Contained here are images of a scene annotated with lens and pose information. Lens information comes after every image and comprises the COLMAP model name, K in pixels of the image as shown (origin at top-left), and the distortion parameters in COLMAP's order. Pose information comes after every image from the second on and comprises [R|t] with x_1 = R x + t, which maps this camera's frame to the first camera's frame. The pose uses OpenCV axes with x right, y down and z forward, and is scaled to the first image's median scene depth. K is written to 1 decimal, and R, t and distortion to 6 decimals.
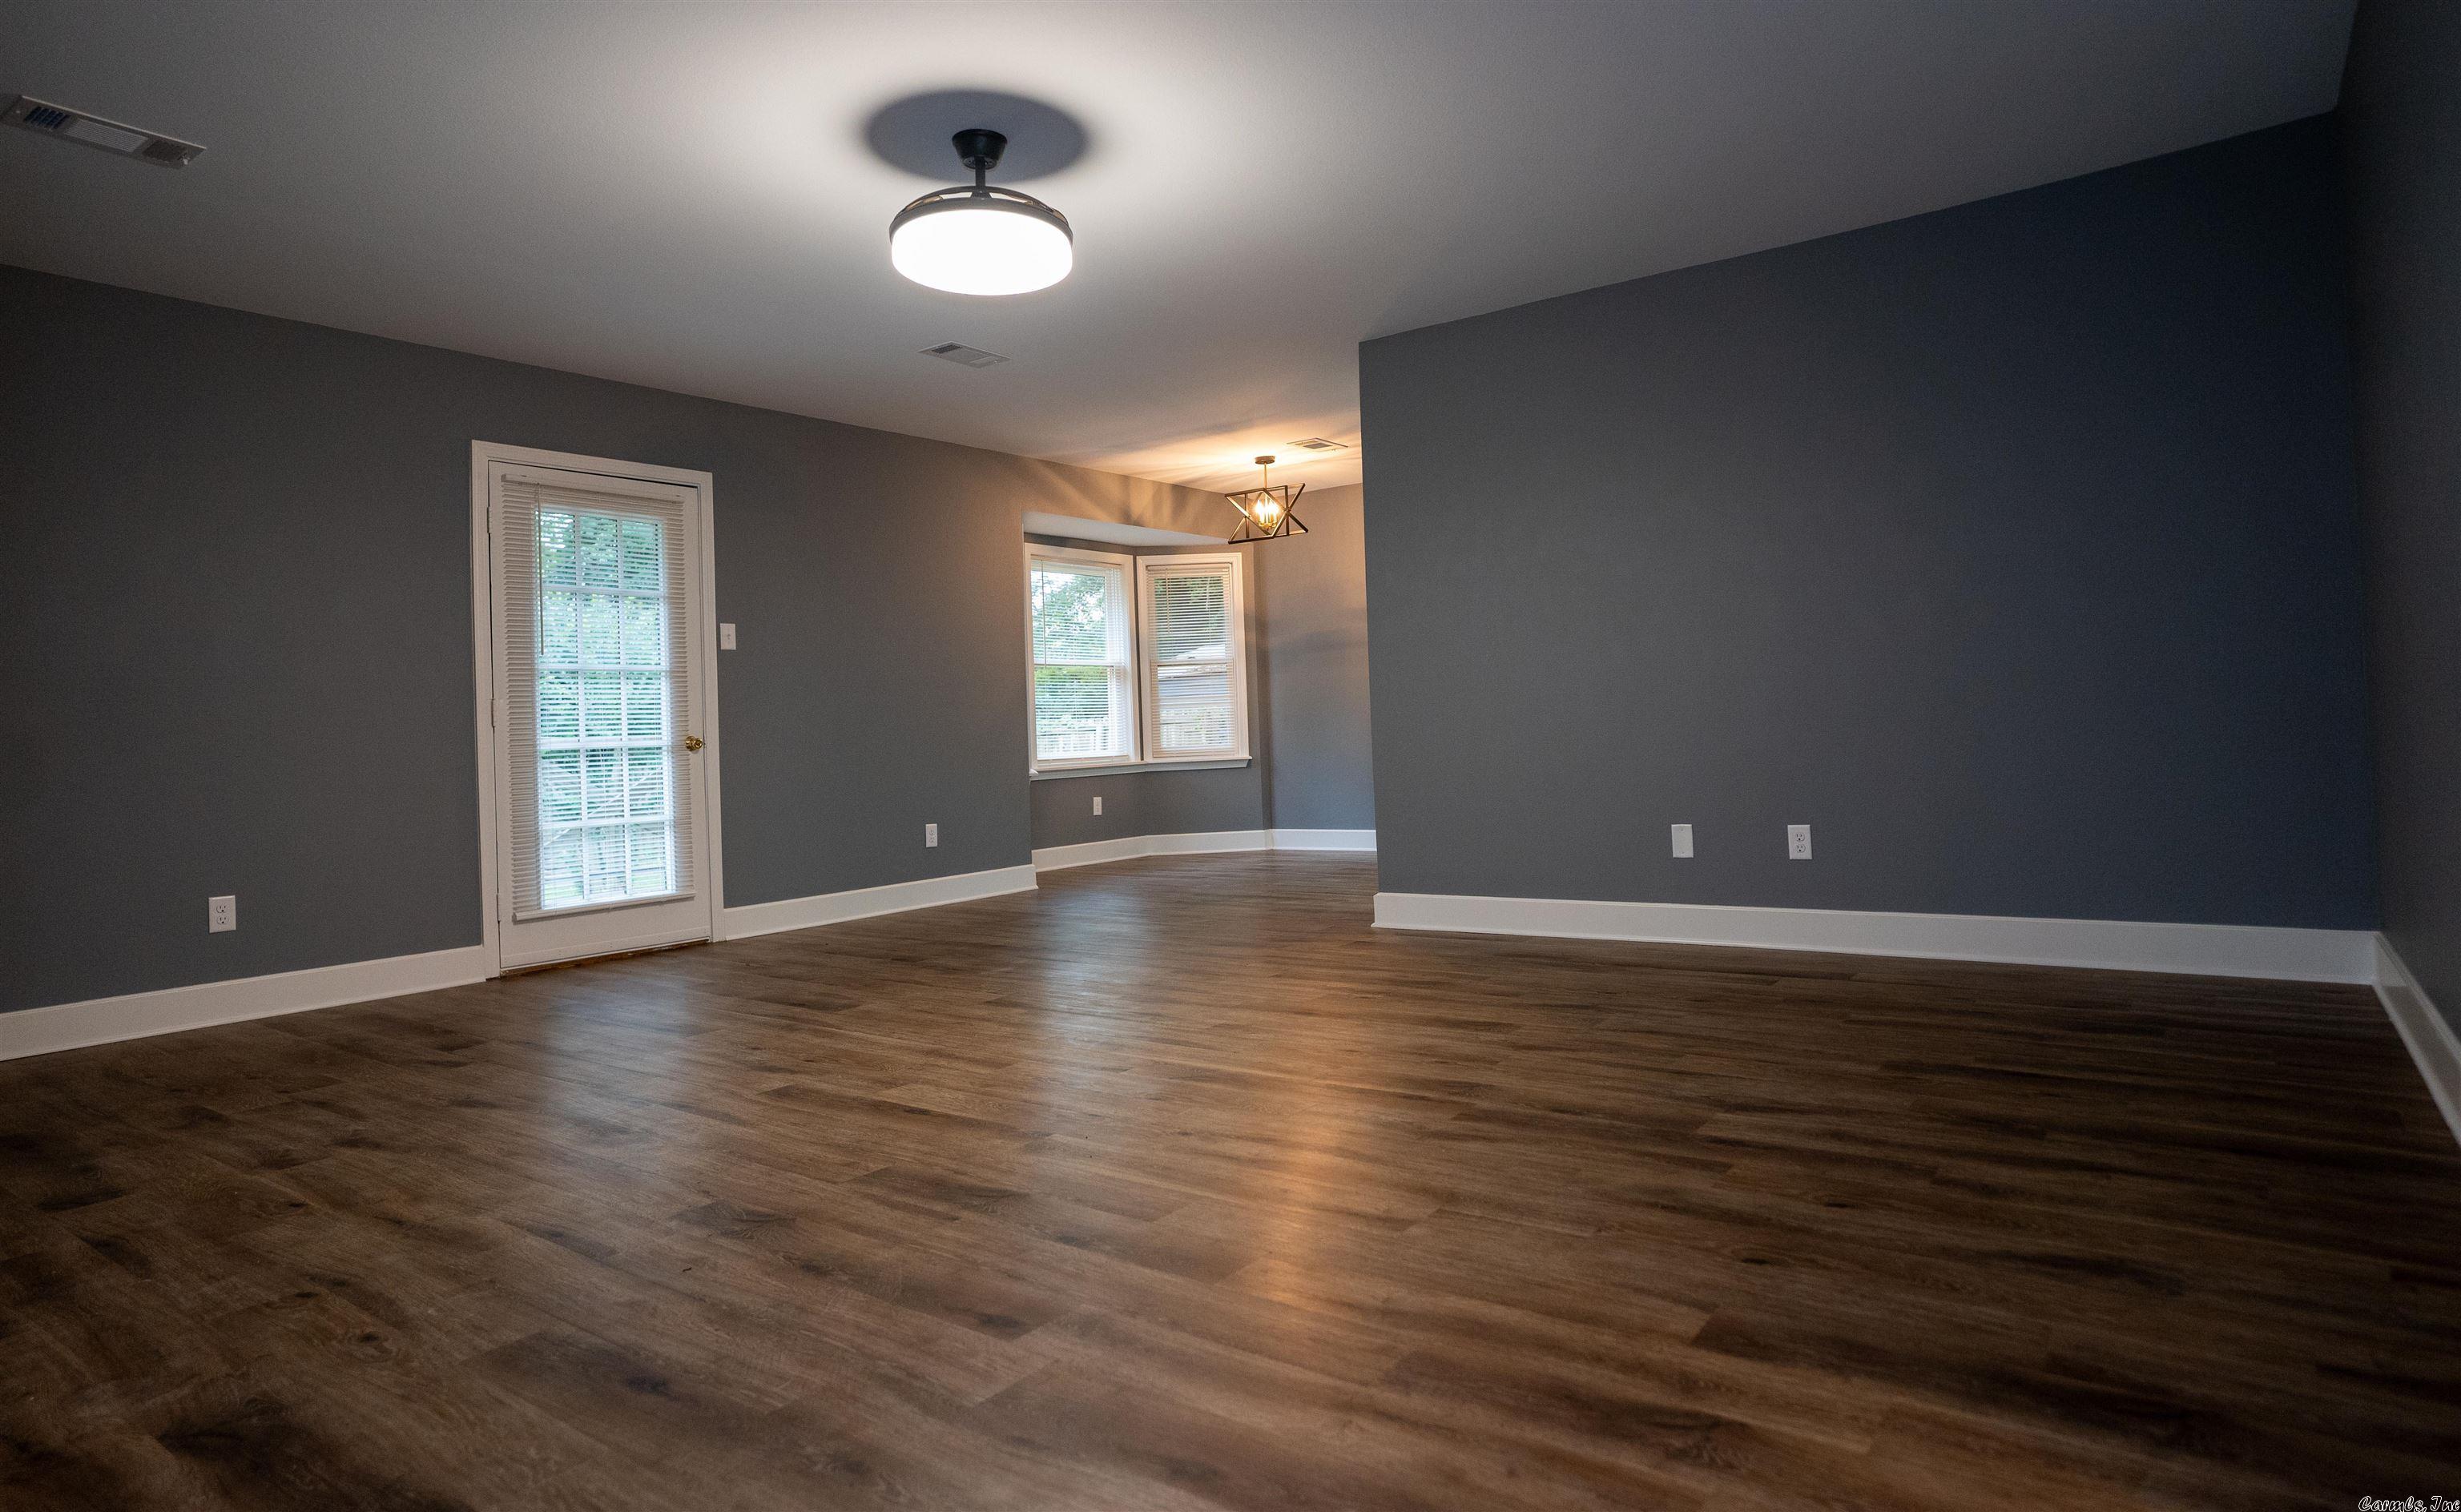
lens RADIAL K [[1346.3, 0, 1243.9], [0, 1346.3, 693.4], [0, 0, 1]] dist [-0.018899, 0.008277]
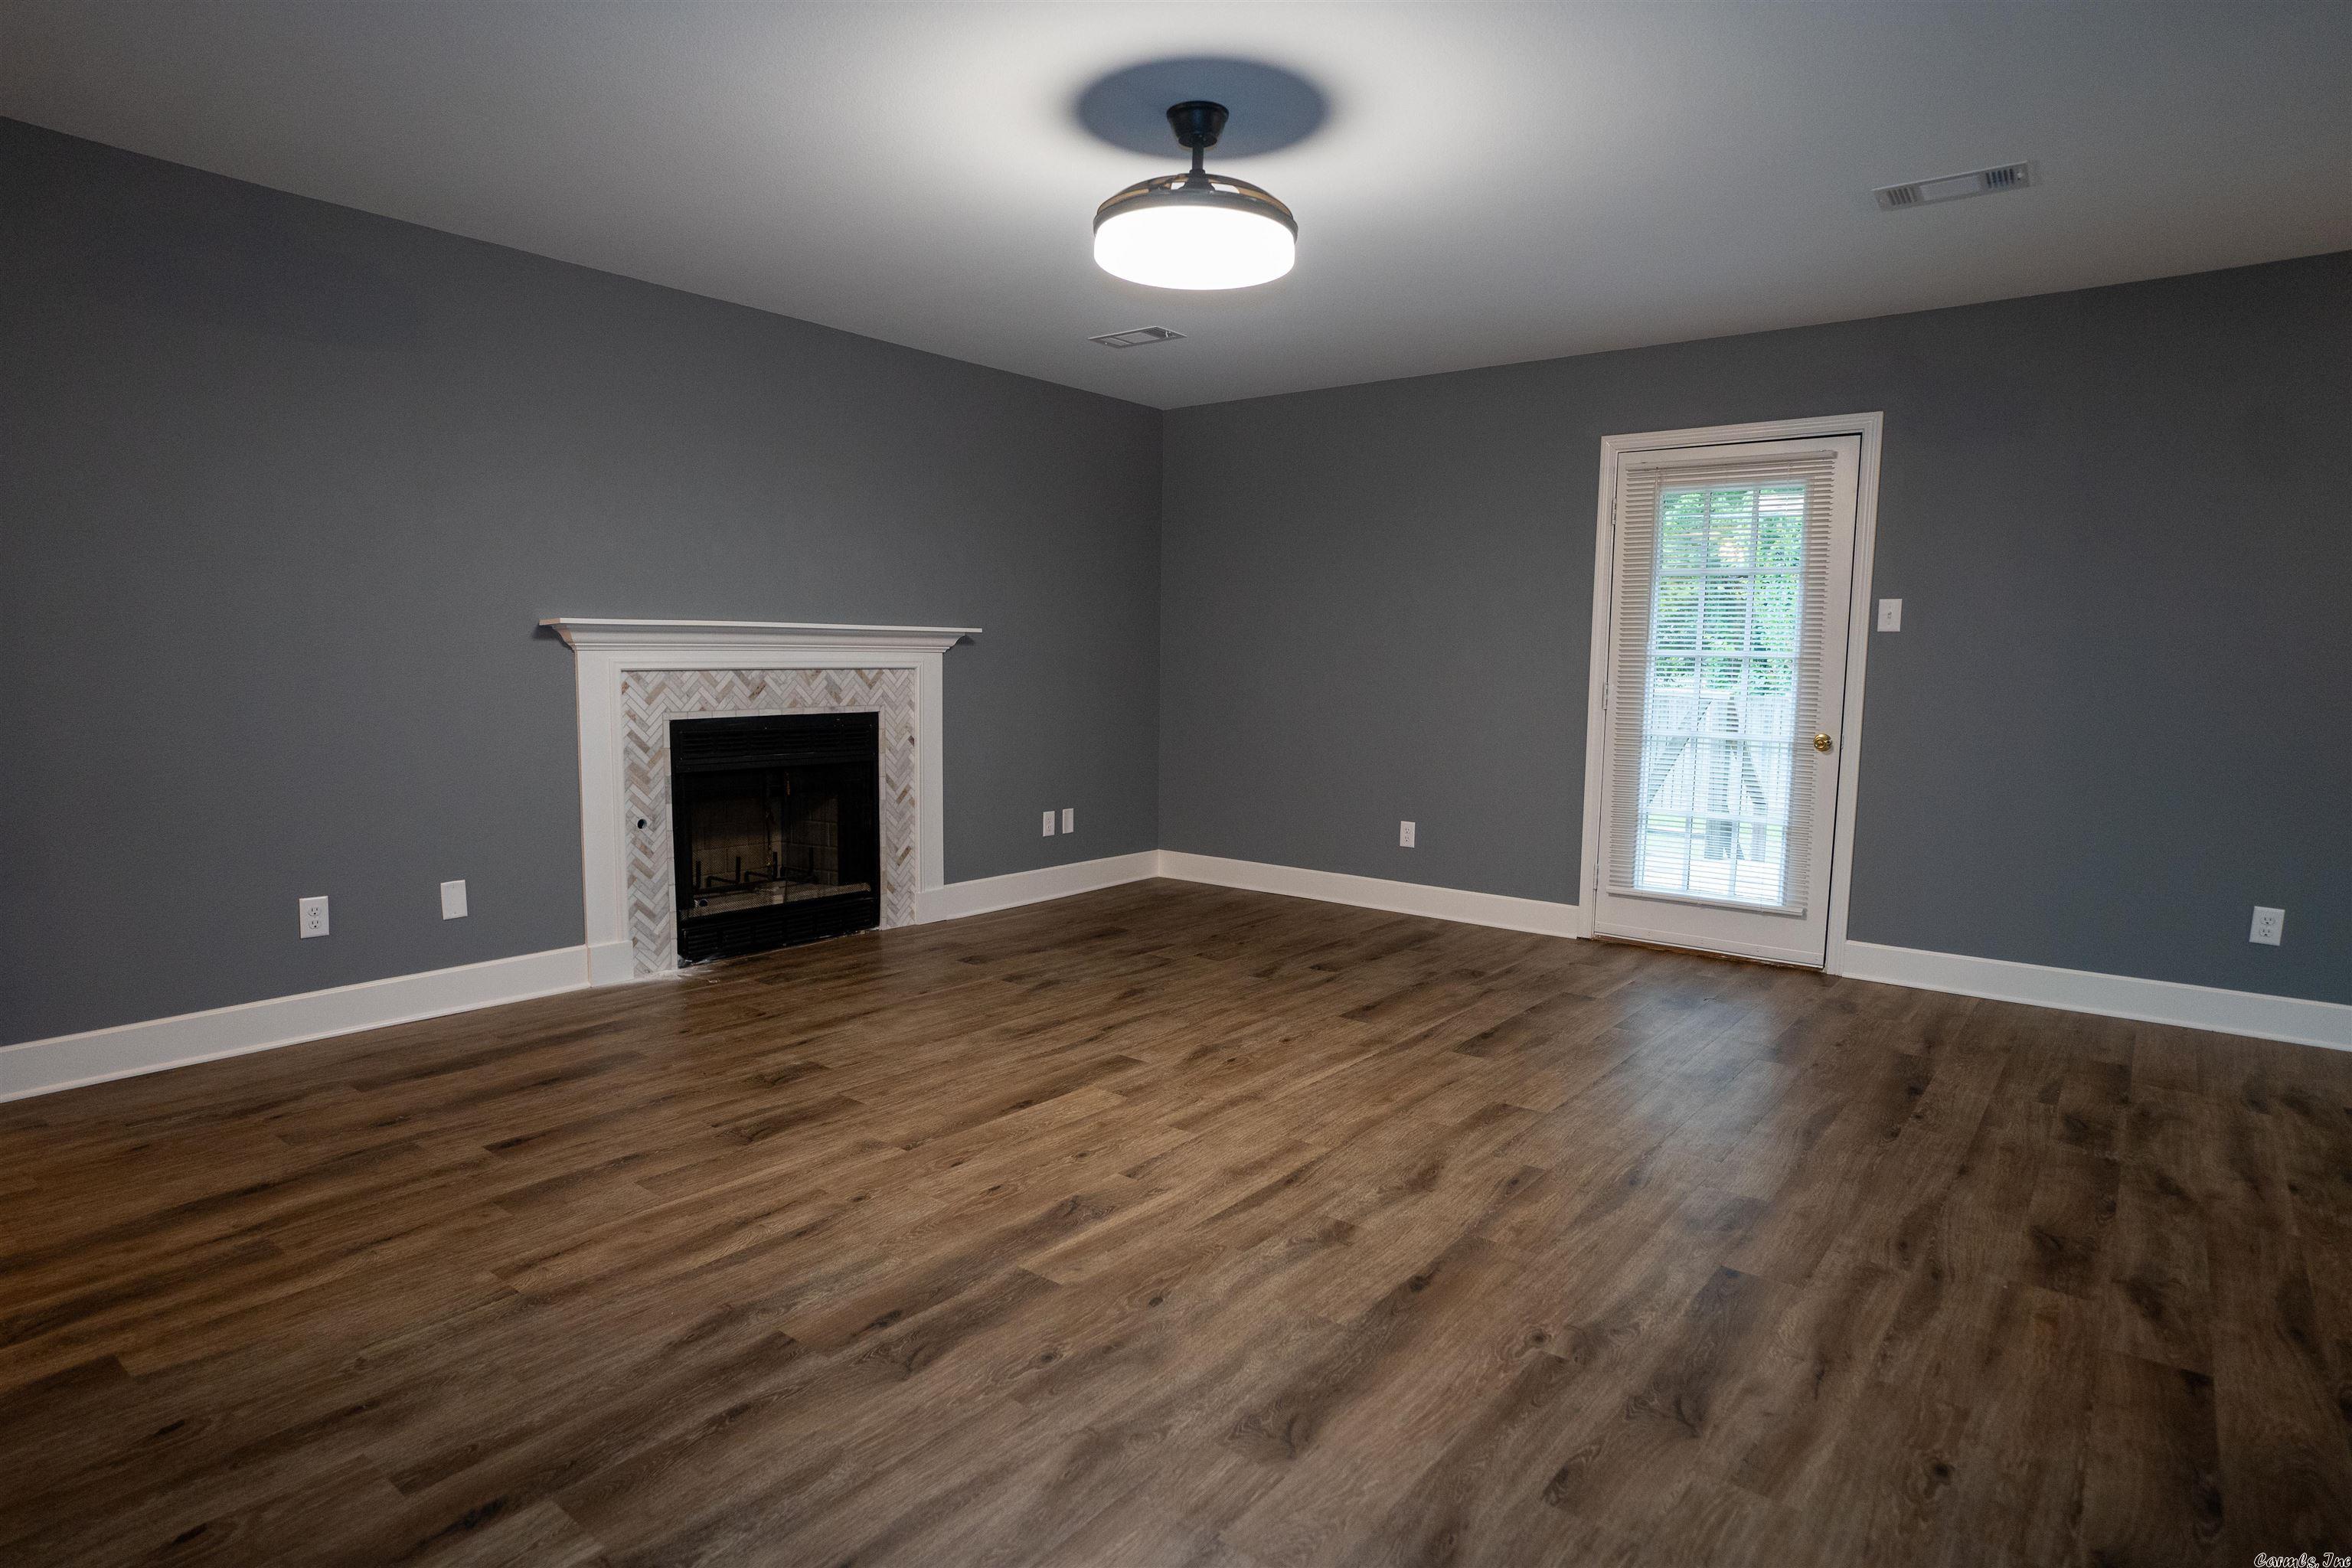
lens RADIAL K [[1284.9, 0, 1166.7], [0, 1284.9, 796.3], [0, 0, 1]] dist [-0.040081, 0.023445]
pose [[-0.029975, 0.150960, -0.988085, 0.507690], [0.015106, 0.988485, 0.150562, -0.071198], [0.999437, -0.010413, -0.031910, 0.738760]]
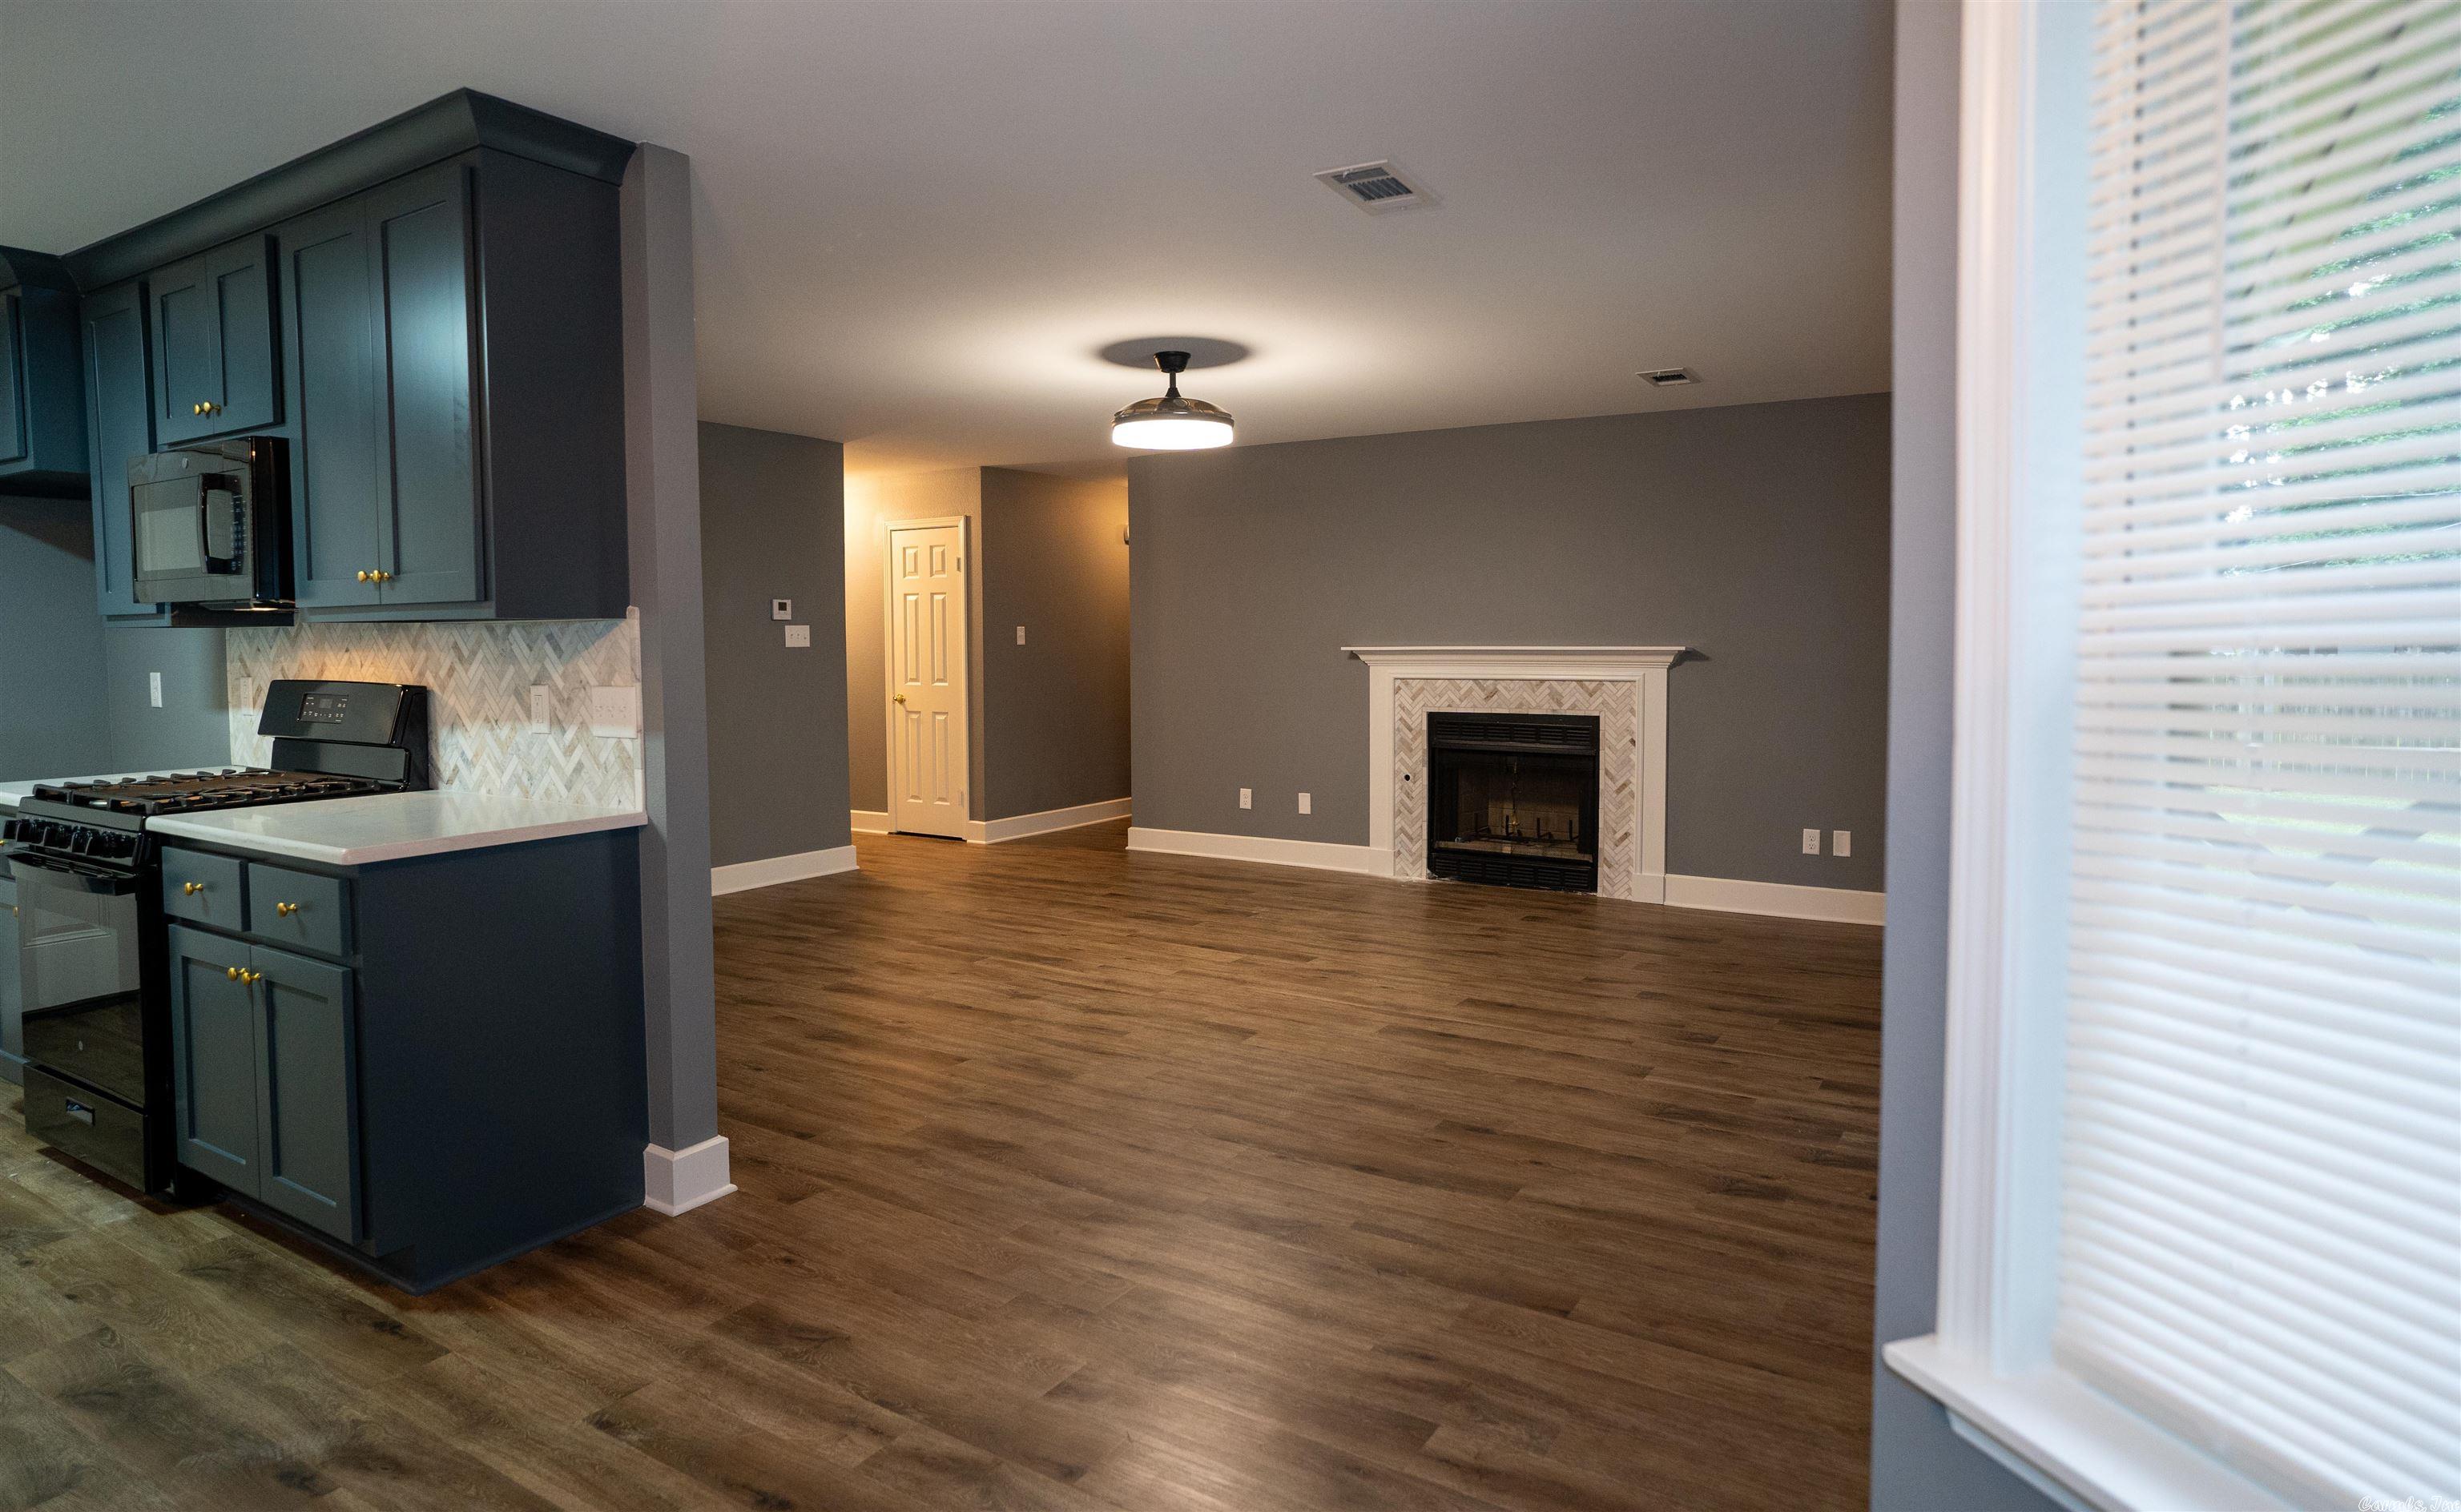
lens RADIAL K [[1346.3, 0, 1242.8], [0, 1346.3, 697.6], [0, 0, 1]] dist [-0.018899, 0.008277]
pose [[-0.994691, 0.049849, -0.090023, -0.089708], [0.047987, 0.998589, 0.022738, -0.050003], [0.091030, 0.018297, -0.995680, 1.834551]]
